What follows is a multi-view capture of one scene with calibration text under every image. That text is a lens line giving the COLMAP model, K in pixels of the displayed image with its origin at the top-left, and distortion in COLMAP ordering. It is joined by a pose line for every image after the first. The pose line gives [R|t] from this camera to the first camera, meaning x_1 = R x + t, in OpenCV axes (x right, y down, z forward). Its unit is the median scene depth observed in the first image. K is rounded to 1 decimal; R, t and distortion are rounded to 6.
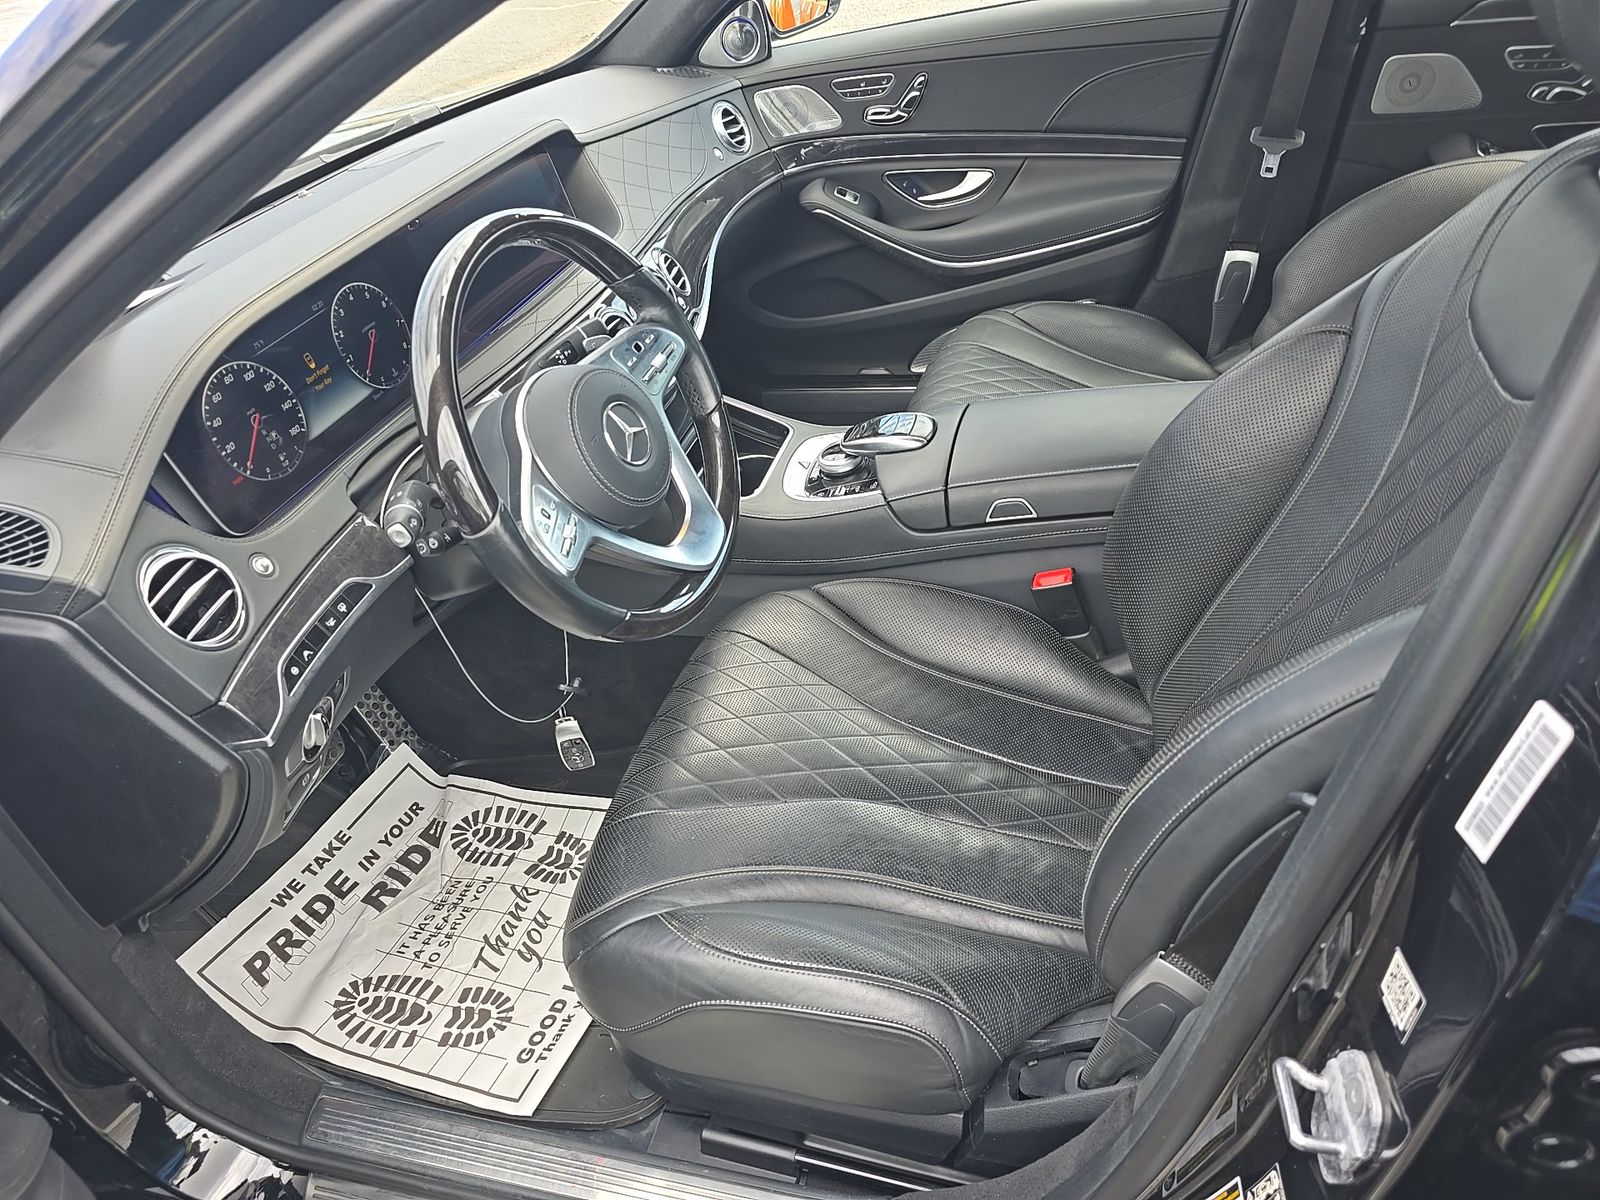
lens RADIAL K [[1080.5, 0, 797.5], [0, 1080.5, 598.9], [0, 0, 1]] dist [0.044469, -0.027123]
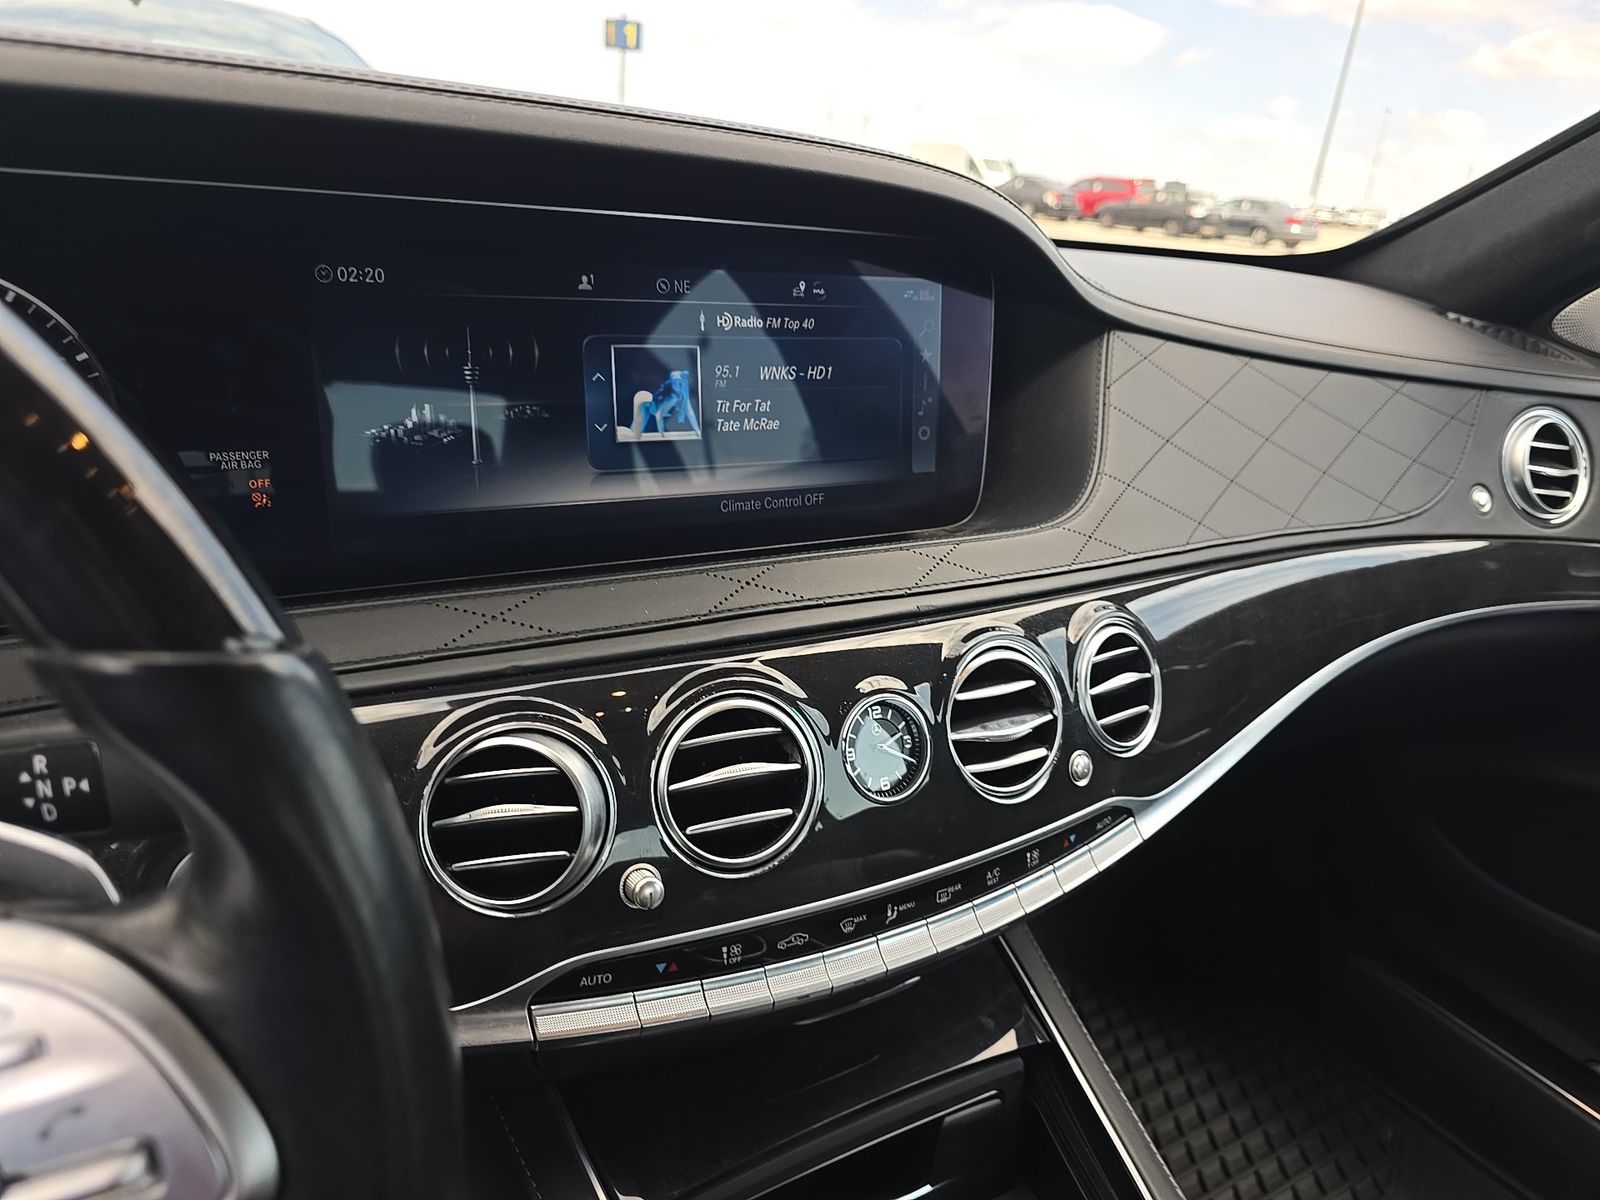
lens RADIAL K [[1113.1, 0, 819.7], [0, 1113.1, 557.0], [0, 0, 1]] dist [0.049665, -0.066967]
pose [[0.703825, 0.436240, -0.560647, 0.003301], [-0.567868, 0.819687, -0.075091, -0.217265], [0.426798, 0.371225, 0.824643, 0.553732]]
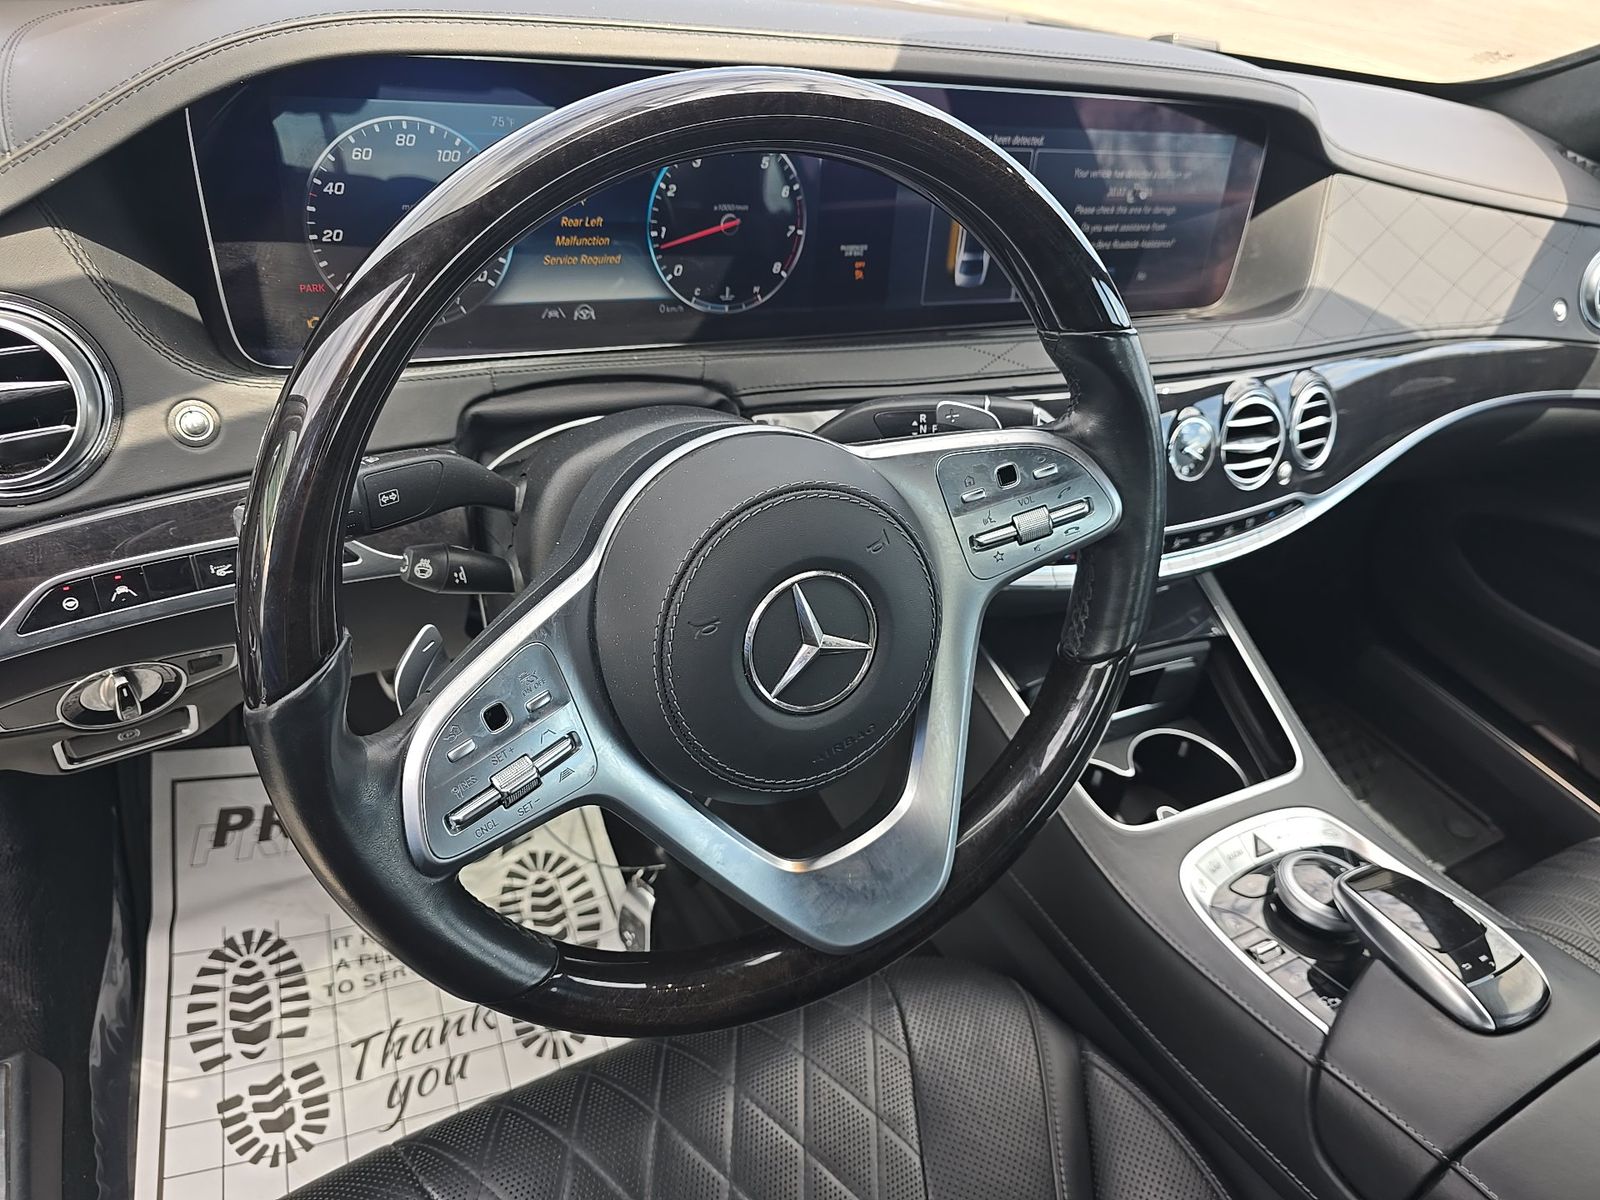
lens RADIAL K [[1142.9, 0, 800.0], [0, 1142.9, 600.0], [0, 0, 1]] dist [0.025271, -0.048402]
pose [[0.657291, 0.627519, -0.417359, 0.014473], [-0.629757, 0.761533, 0.153210, -0.131308], [0.413975, 0.162131, 0.895733, 0.315479]]
